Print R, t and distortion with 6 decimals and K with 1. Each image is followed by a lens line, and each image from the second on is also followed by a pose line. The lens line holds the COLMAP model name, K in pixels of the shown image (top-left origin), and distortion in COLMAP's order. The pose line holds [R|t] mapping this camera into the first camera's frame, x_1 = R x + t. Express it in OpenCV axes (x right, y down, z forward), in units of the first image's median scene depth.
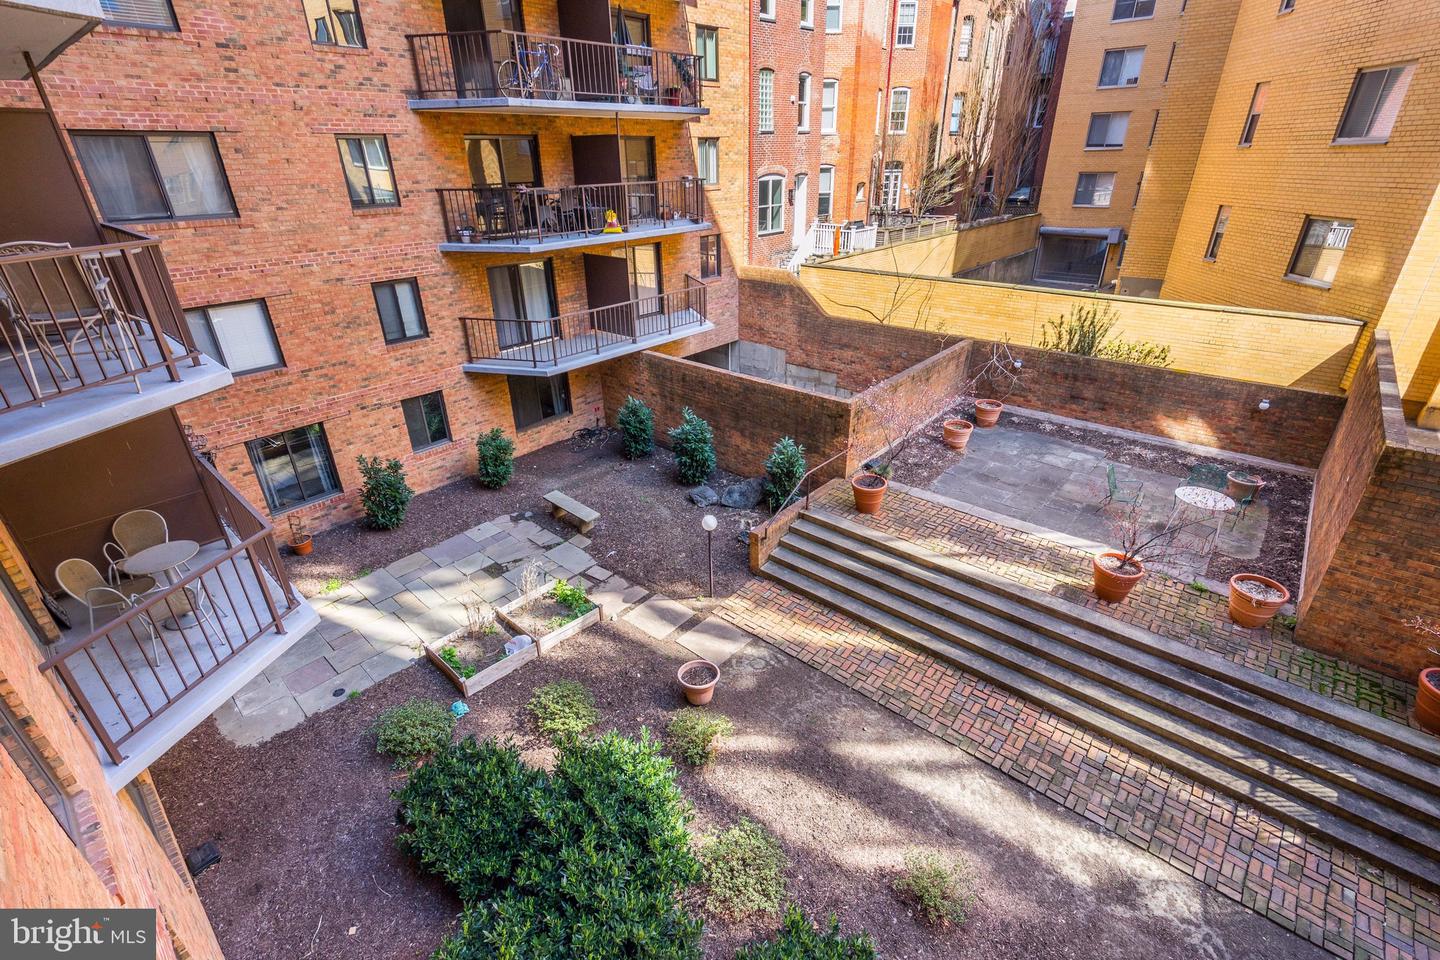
lens RADIAL K [[638.6, 0, 719.5], [0, 638.6, 470.5], [0, 0, 1]] dist [-0.009429, 0.004255]
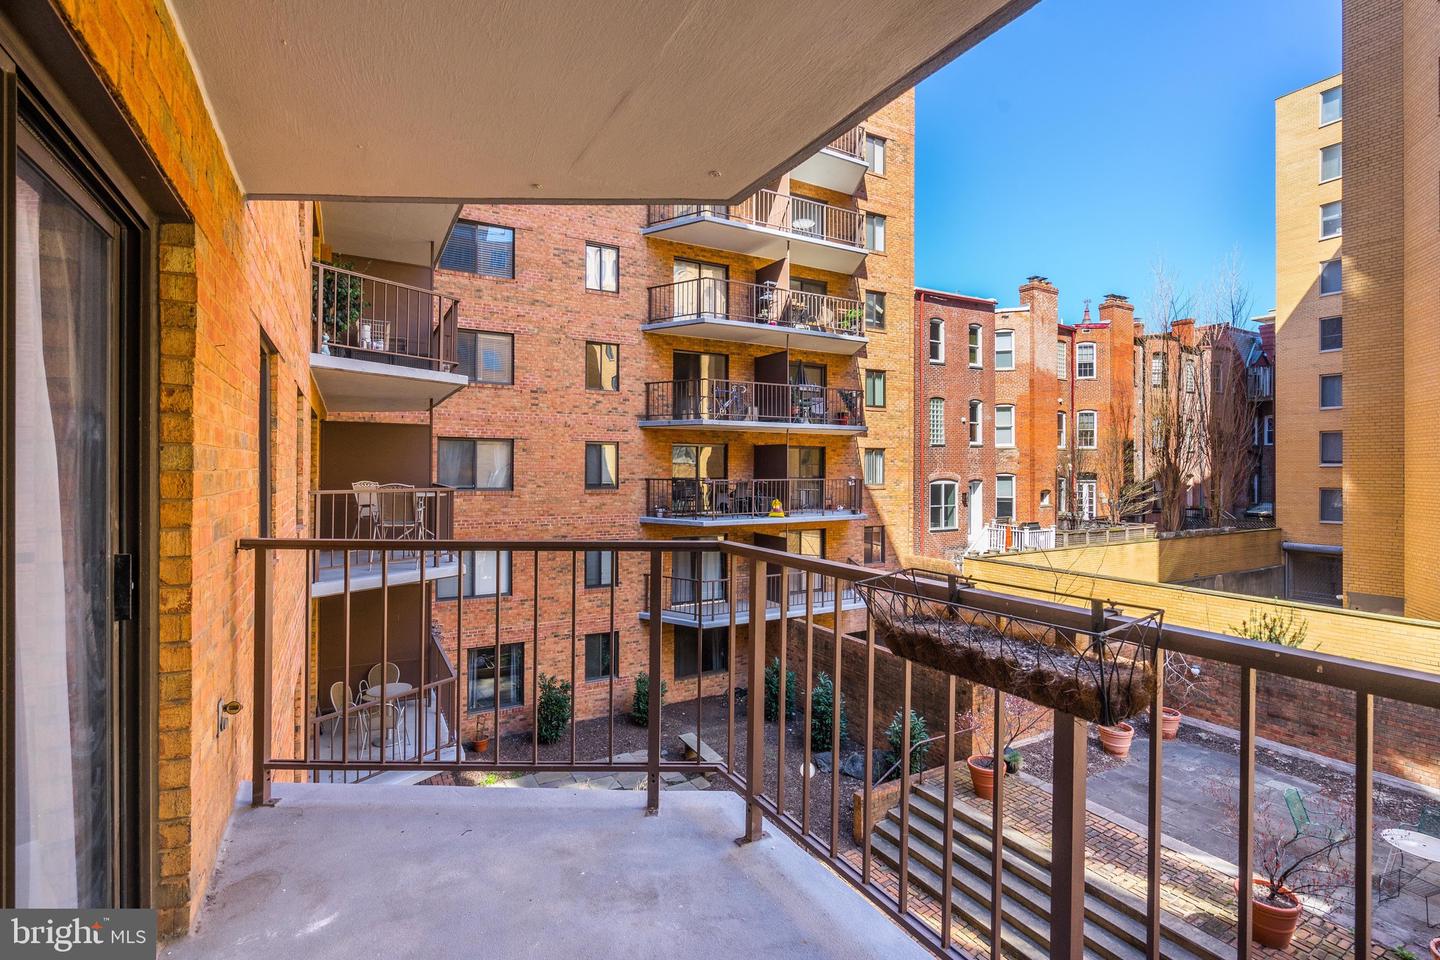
lens RADIAL K [[638.6, 0, 719.5], [0, 638.6, 470.5], [0, 0, 1]] dist [-0.009429, 0.004255]
pose [[0.947313, 0.021048, -0.319618, 0.109207], [-0.158245, 0.898315, -0.409865, 0.057990], [0.278491, 0.438848, 0.854315, -0.095449]]
